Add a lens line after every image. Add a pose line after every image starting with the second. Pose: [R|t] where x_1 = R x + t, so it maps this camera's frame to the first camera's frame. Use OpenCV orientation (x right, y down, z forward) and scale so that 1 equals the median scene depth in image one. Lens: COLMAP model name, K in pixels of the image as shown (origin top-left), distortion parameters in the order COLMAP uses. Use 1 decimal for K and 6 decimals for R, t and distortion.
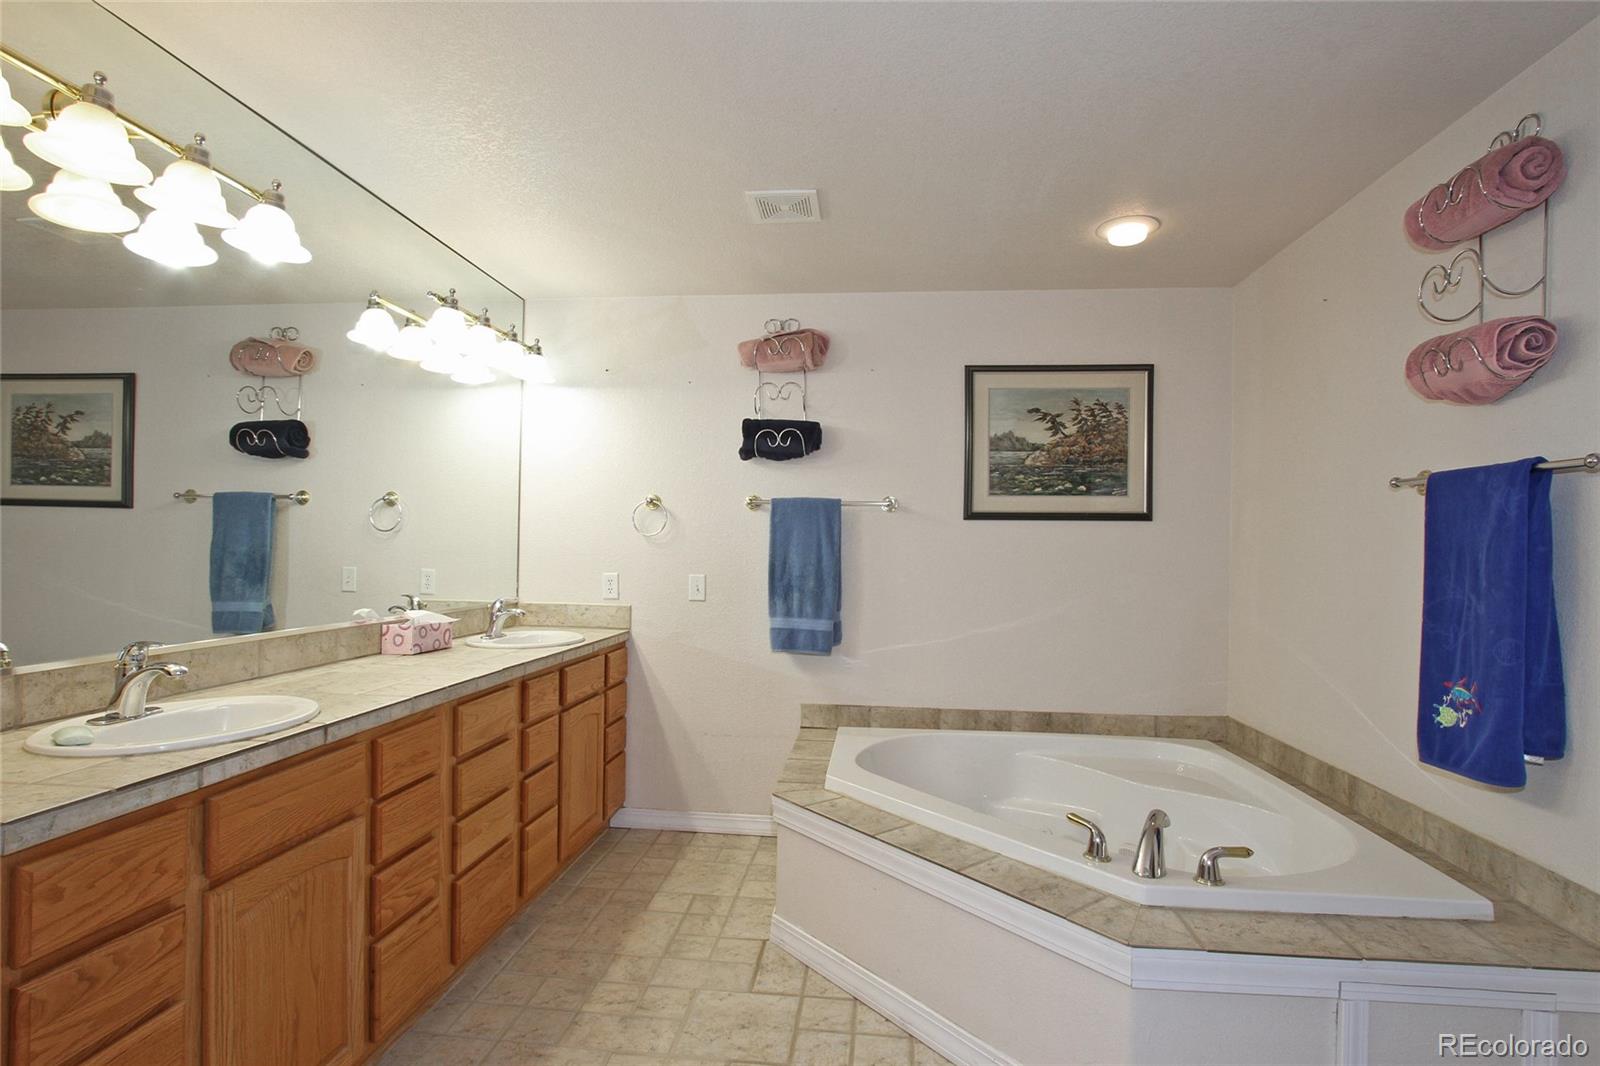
lens RADIAL K [[768.9, 0, 800.0], [0, 768.9, 533.0], [0, 0, 1]] dist [-0.013530, 0.000192]
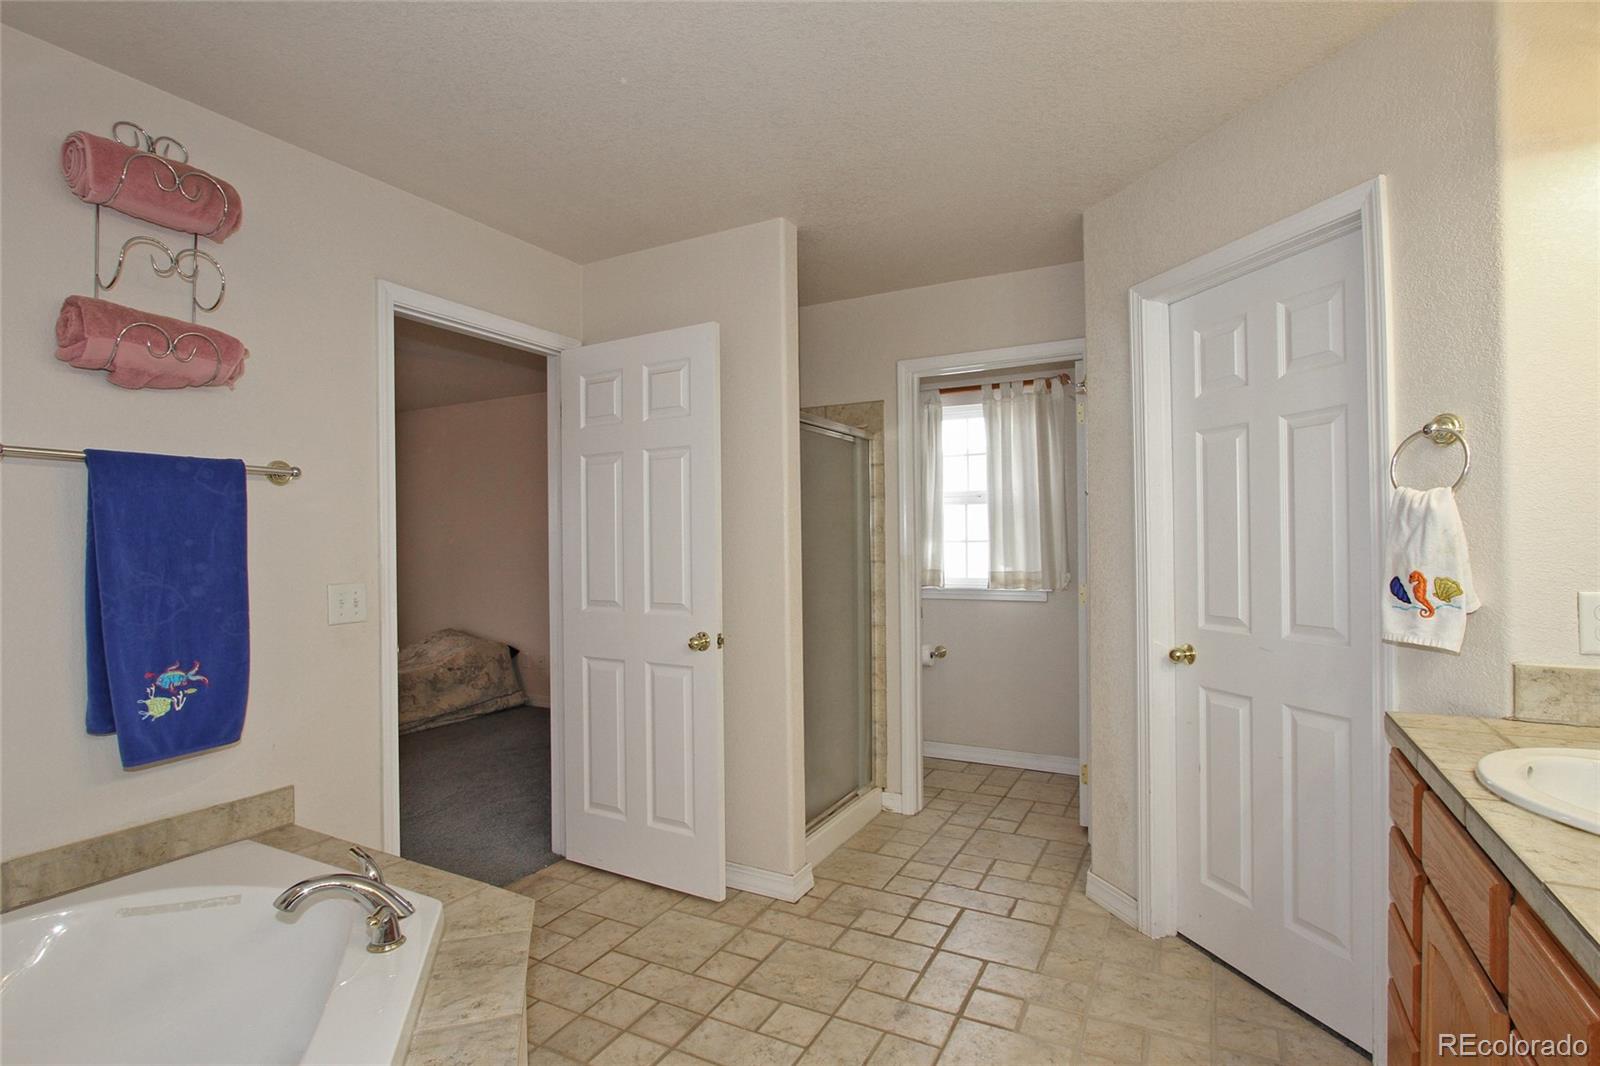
lens RADIAL K [[768.9, 0, 800.0], [0, 768.9, 533.0], [0, 0, 1]] dist [-0.013530, 0.000192]
pose [[-0.923397, 0.000214, 0.383845, -0.287218], [-0.005246, 0.999899, -0.013177, 0.026397], [-0.383809, -0.014181, -0.923303, 1.593236]]
